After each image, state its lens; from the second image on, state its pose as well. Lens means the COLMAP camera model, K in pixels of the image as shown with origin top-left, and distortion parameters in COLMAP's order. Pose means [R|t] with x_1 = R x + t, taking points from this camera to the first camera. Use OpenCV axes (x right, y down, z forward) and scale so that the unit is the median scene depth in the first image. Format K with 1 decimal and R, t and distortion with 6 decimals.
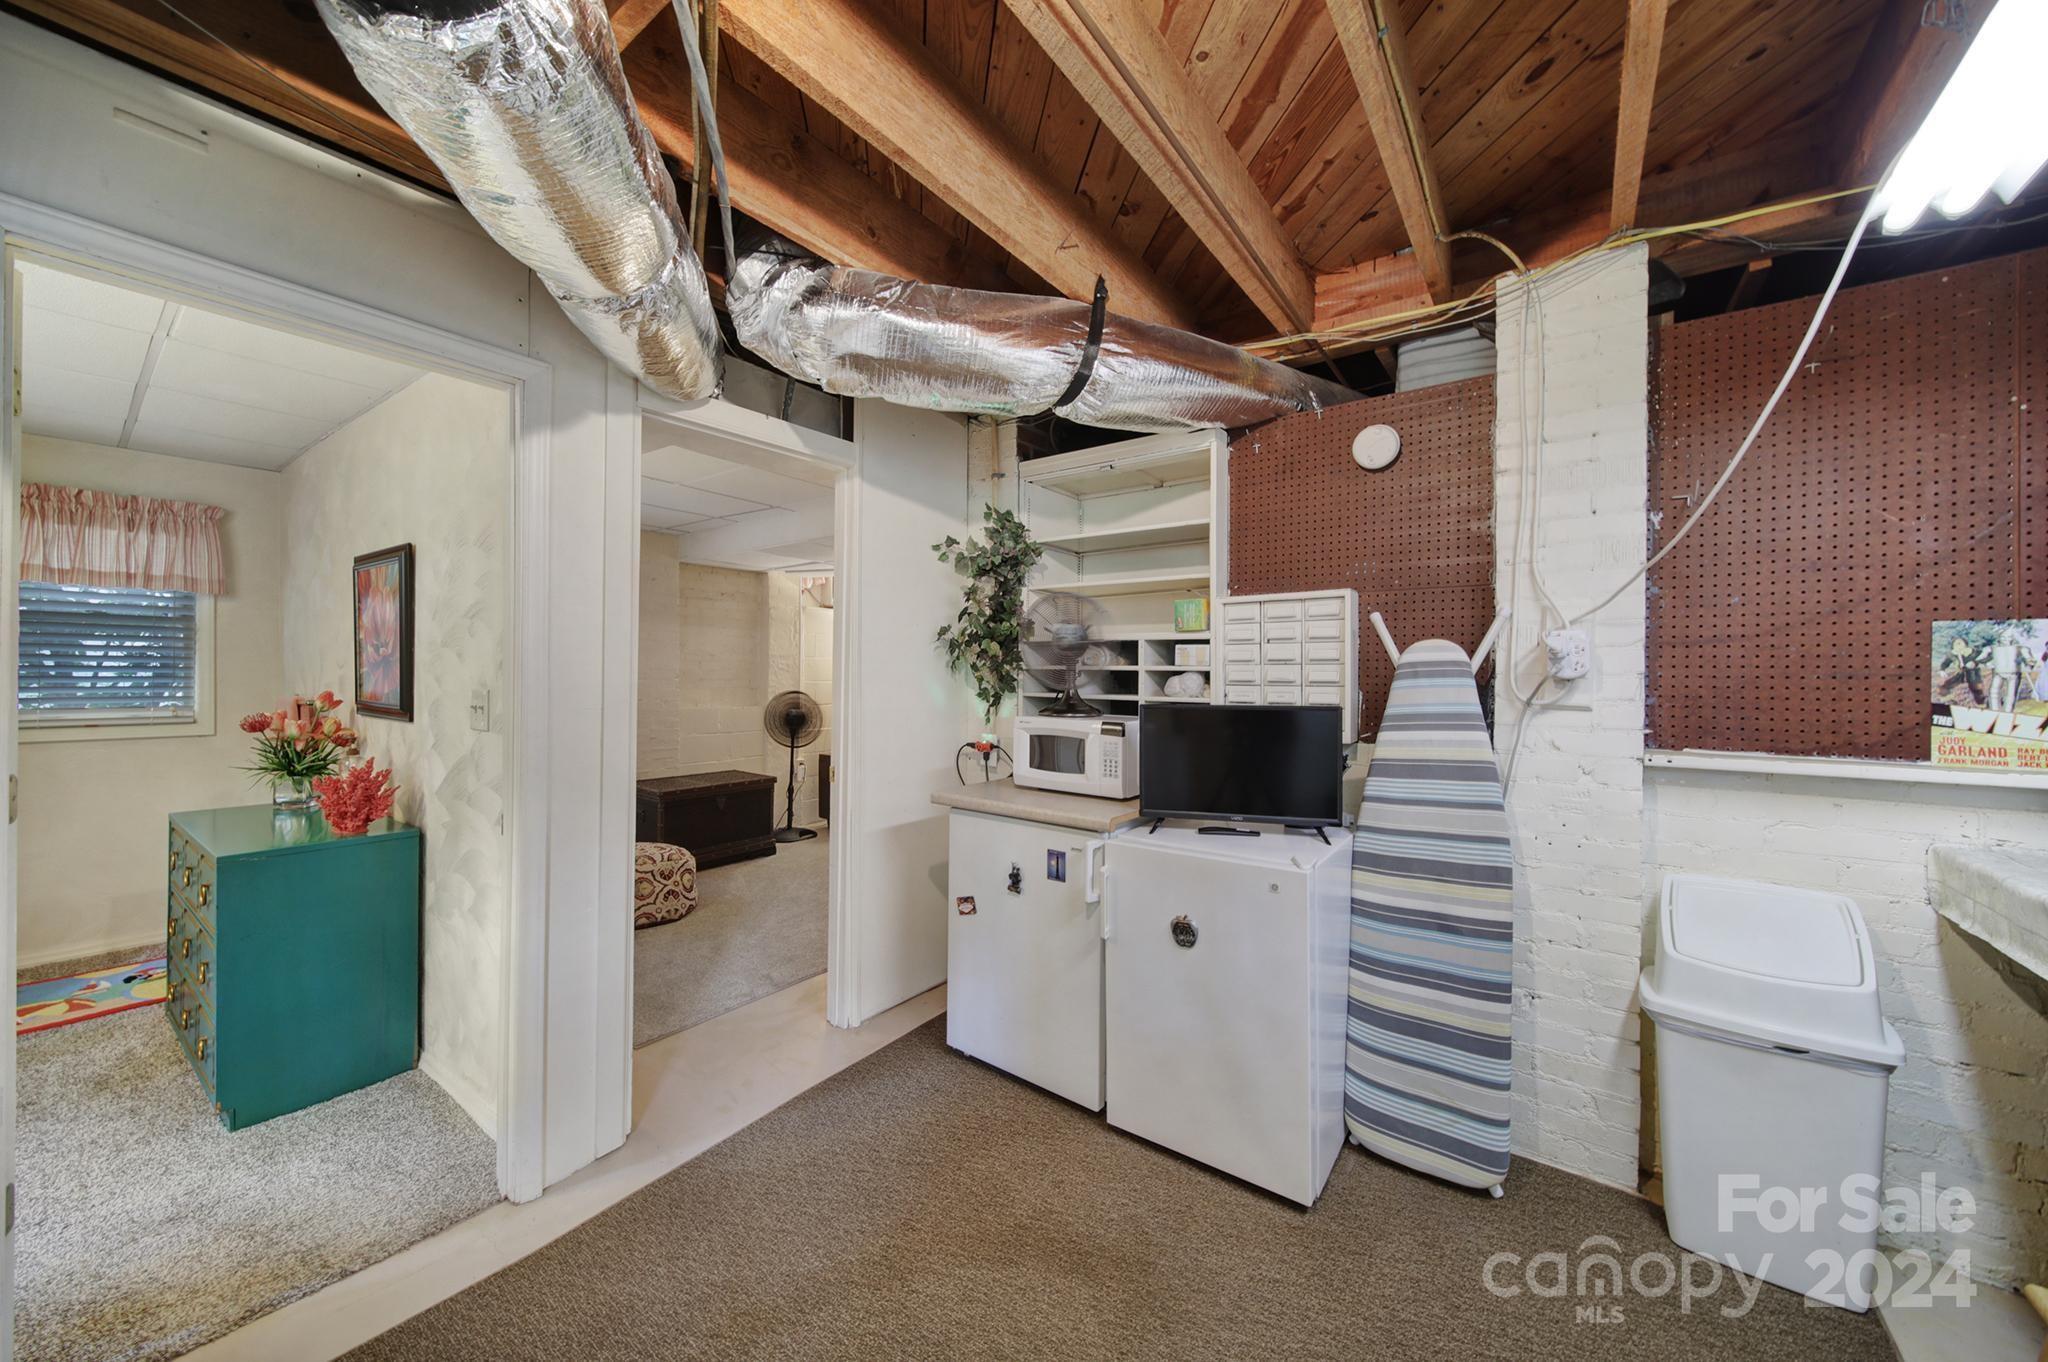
lens RADIAL K [[729.0, 0, 1015.3], [0, 729.0, 679.4], [0, 0, 1]] dist [-0.000263, -0.001248]
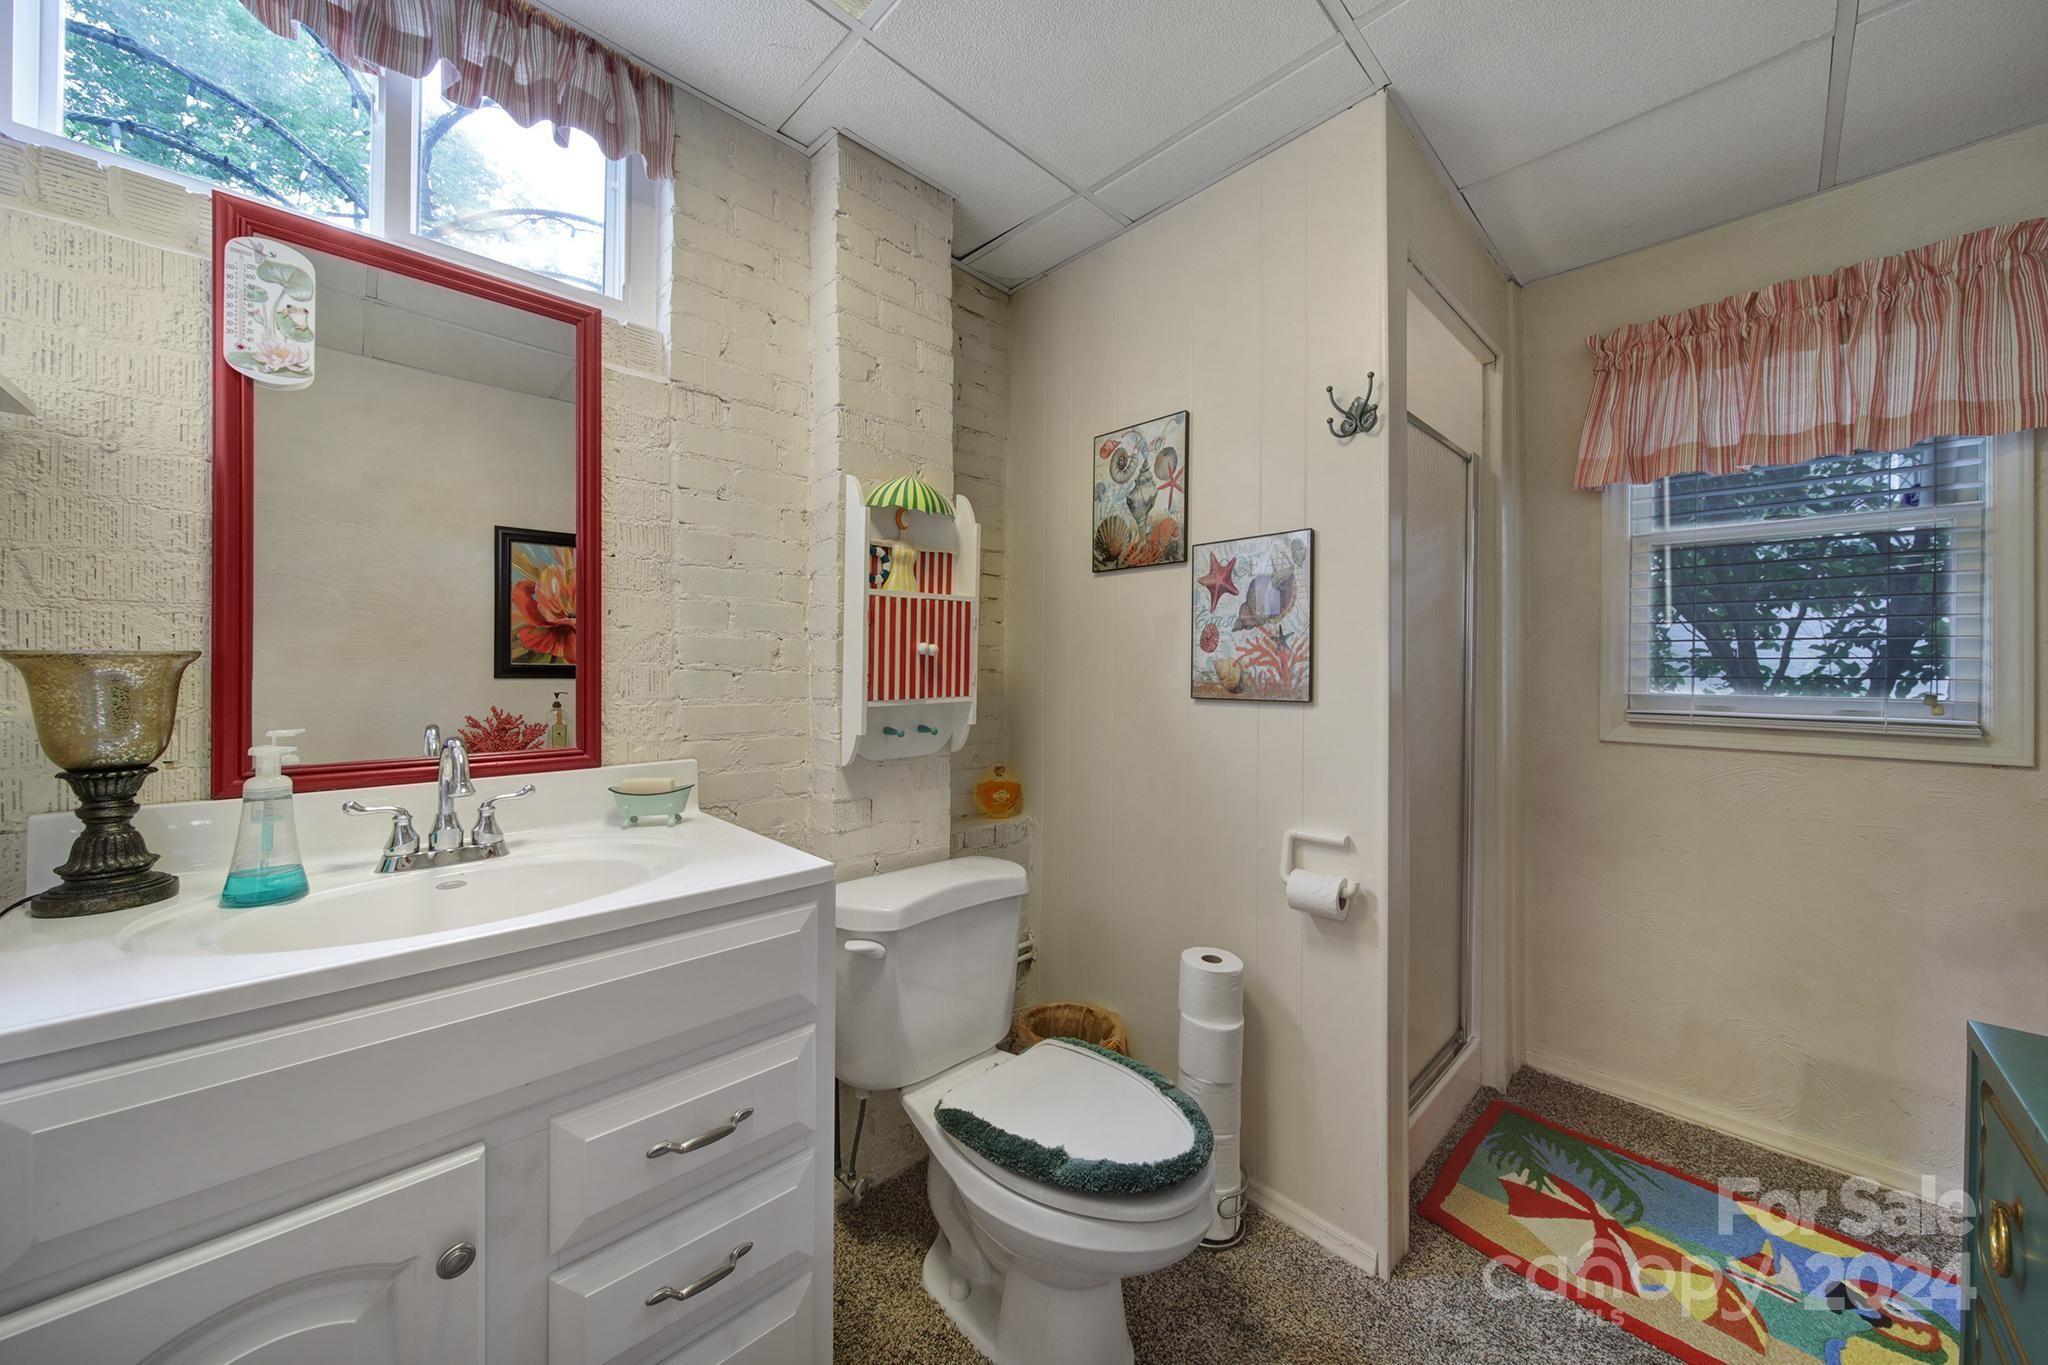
lens RADIAL K [[729.0, 0, 1021.3], [0, 729.0, 669.8], [0, 0, 1]] dist [-0.000263, -0.001248]
pose [[-0.153769, -0.001703, -0.988105, -0.544470], [-0.005324, 0.999985, -0.000895, 0.021206], [0.988092, 0.005123, -0.153776, 0.443741]]
